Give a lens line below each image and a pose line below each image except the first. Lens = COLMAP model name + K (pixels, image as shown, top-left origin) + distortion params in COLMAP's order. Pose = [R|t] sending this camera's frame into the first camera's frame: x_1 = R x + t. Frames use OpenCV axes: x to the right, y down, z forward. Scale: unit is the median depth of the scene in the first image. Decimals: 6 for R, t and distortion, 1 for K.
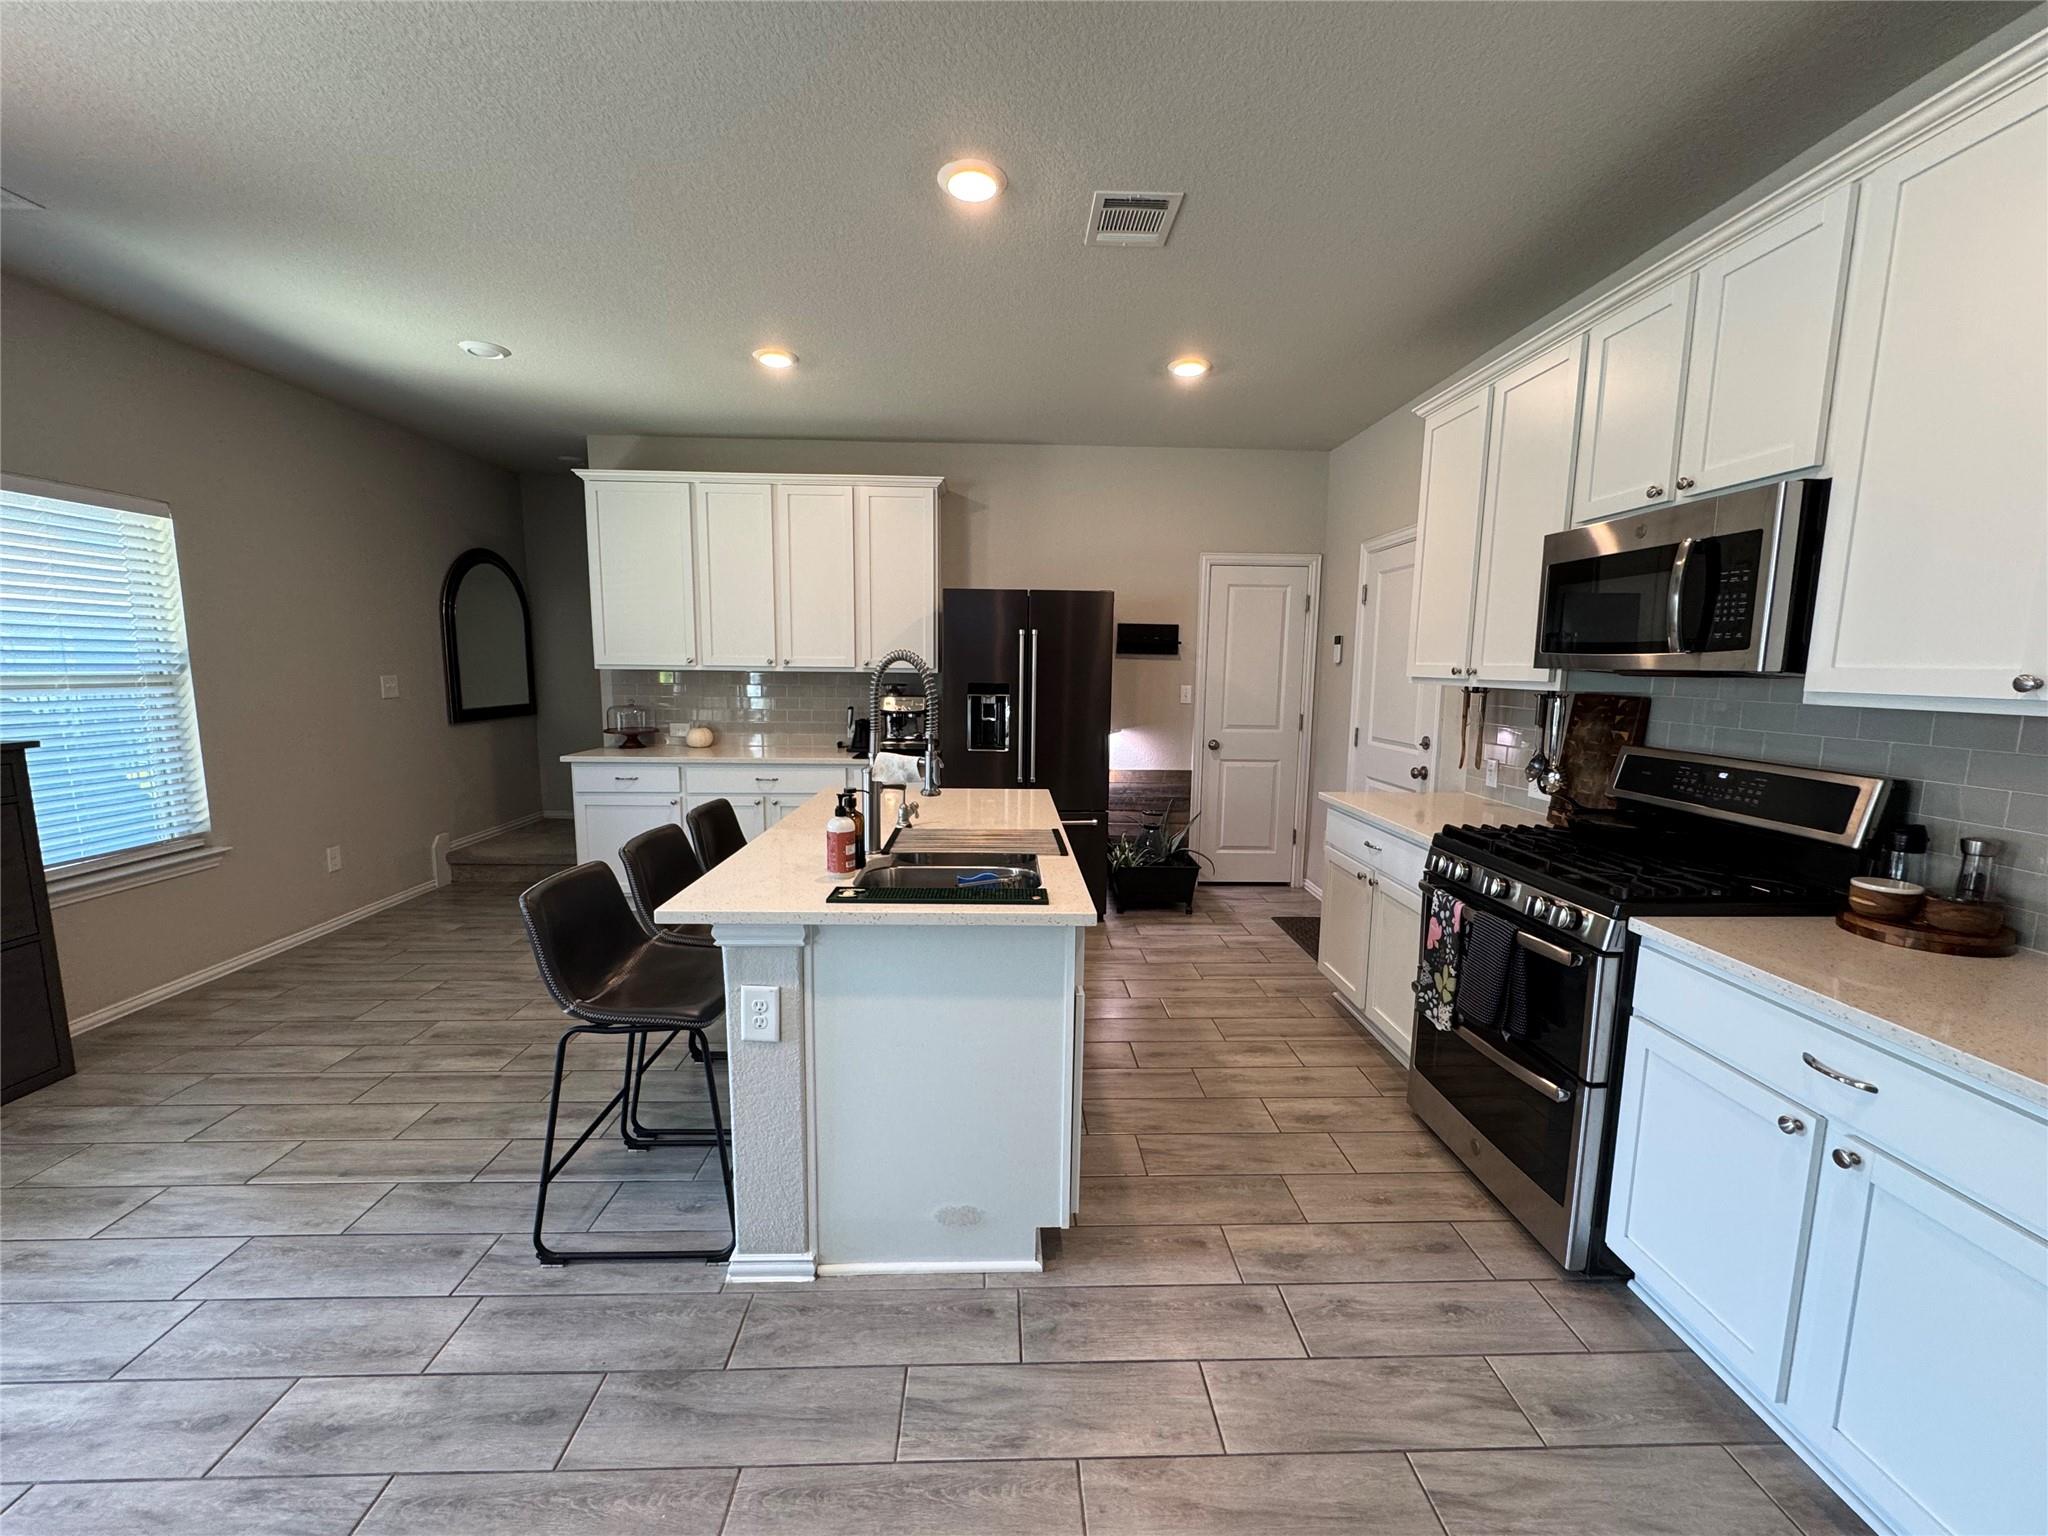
lens RADIAL K [[814.9, 0, 1024.0], [0, 814.9, 768.0], [0, 0, 1]] dist [-0.001450, 0.000360]
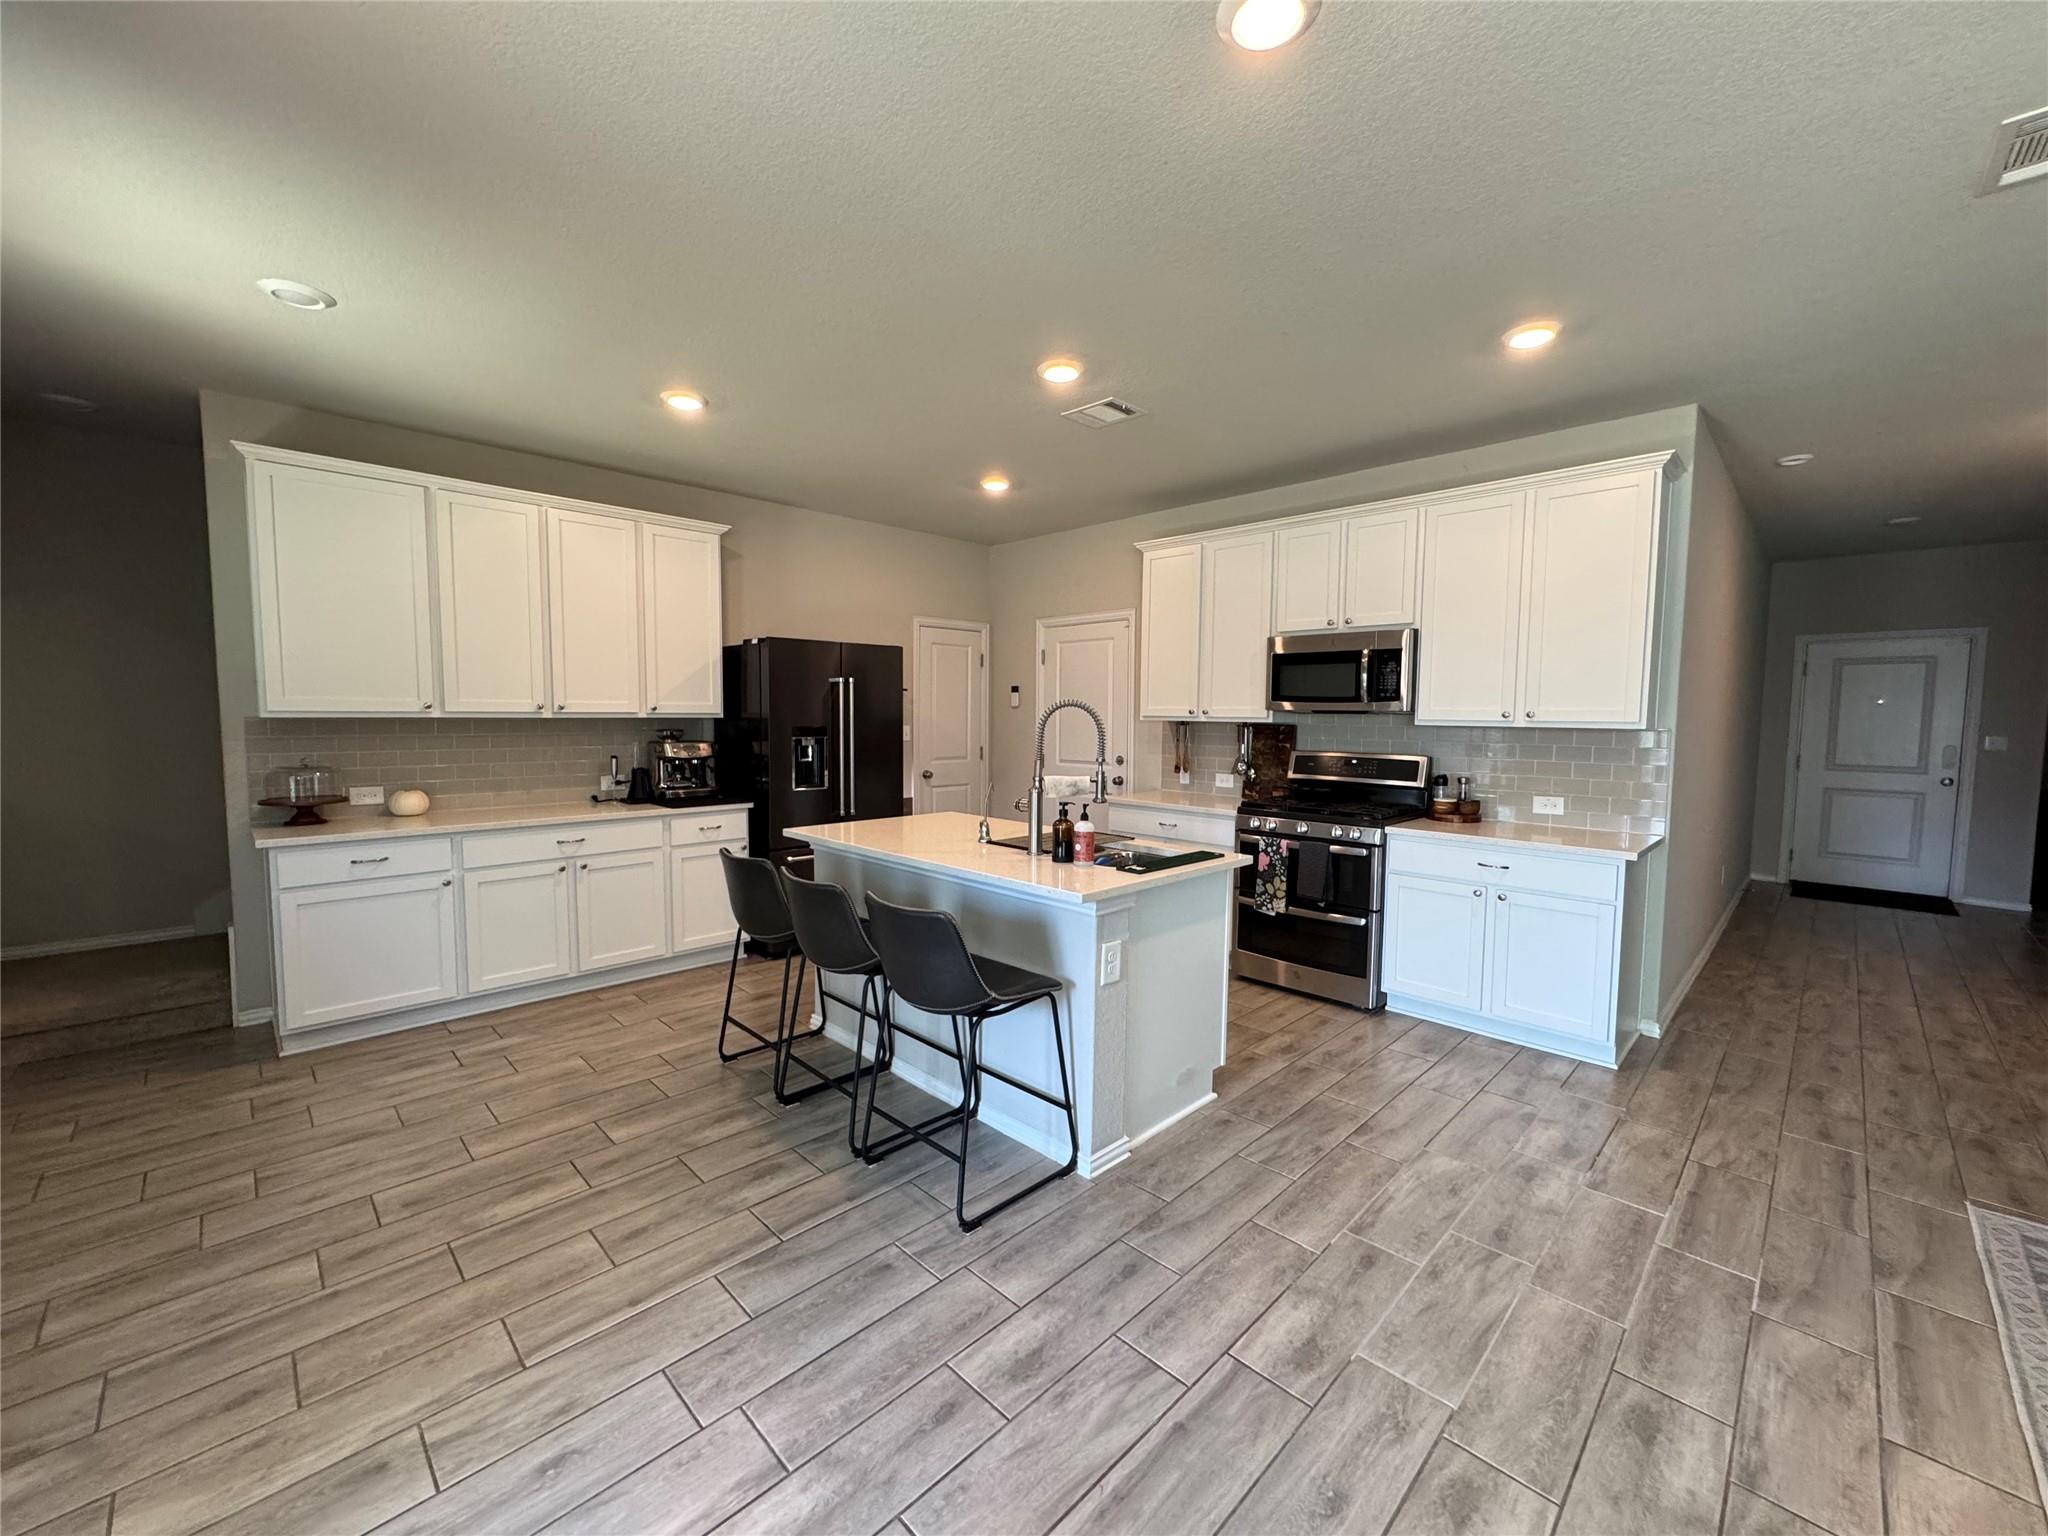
lens RADIAL K [[814.9, 0, 1024.0], [0, 814.9, 768.0], [0, 0, 1]] dist [-0.001450, 0.000360]
pose [[0.734142, -0.053897, 0.676854, -1.091193], [0.087827, 0.996008, -0.015951, -0.014381], [-0.673292, 0.071156, 0.735945, 0.049203]]
